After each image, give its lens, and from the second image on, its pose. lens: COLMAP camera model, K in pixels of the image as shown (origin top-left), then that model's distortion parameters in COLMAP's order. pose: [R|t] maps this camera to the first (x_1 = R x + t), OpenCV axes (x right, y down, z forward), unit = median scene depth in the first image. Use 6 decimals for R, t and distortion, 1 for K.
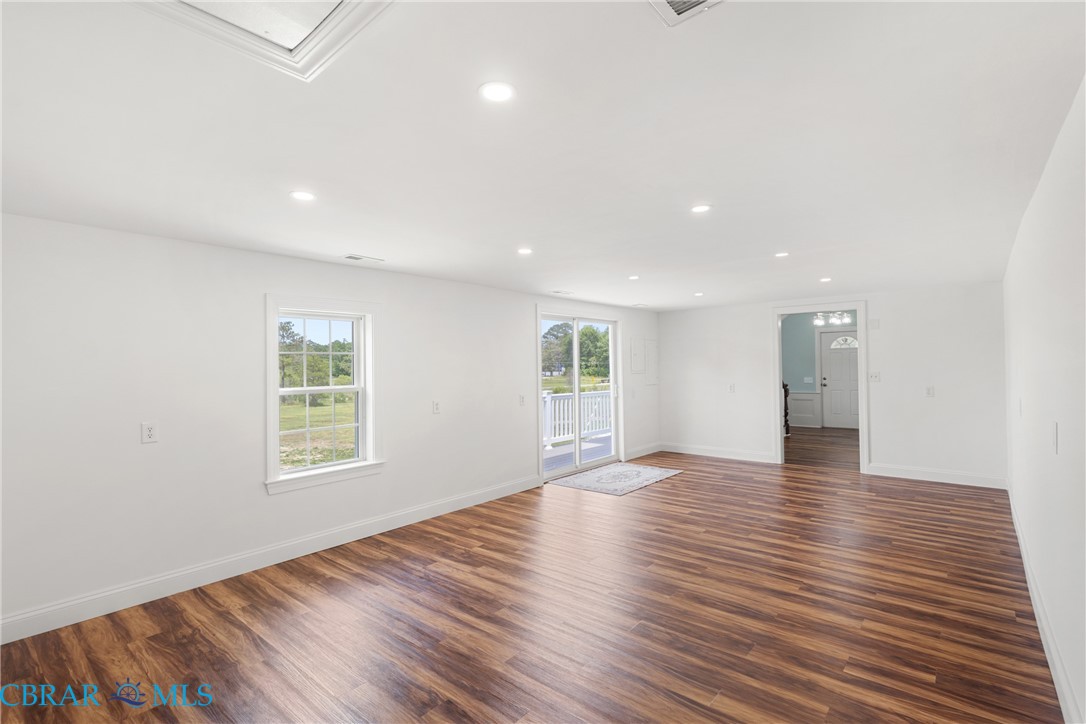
lens RADIAL K [[504.6, 0, 543.4], [0, 504.6, 358.3], [0, 0, 1]] dist [0.003351, 0.000349]
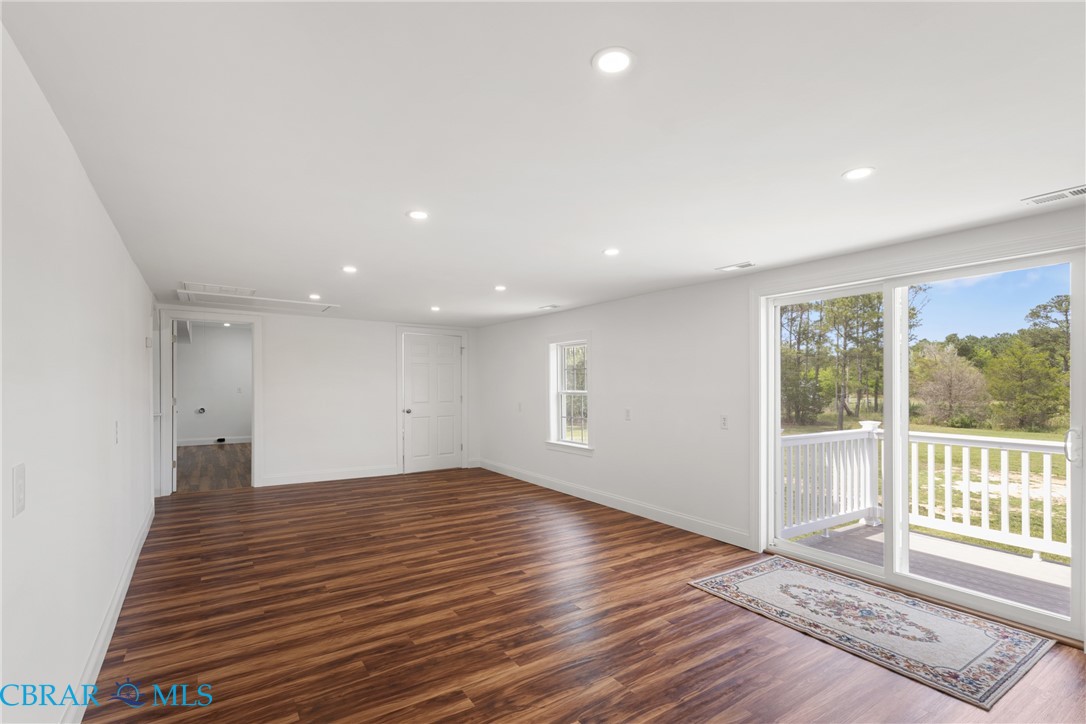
lens RADIAL K [[504.6, 0, 540.9], [0, 504.6, 370.8], [0, 0, 1]] dist [0.003351, 0.000349]
pose [[-0.278164, -0.009062, -0.960491, 1.279421], [0.017305, 0.999746, -0.014444, 0.018651], [0.960378, -0.020639, -0.277936, 1.580978]]
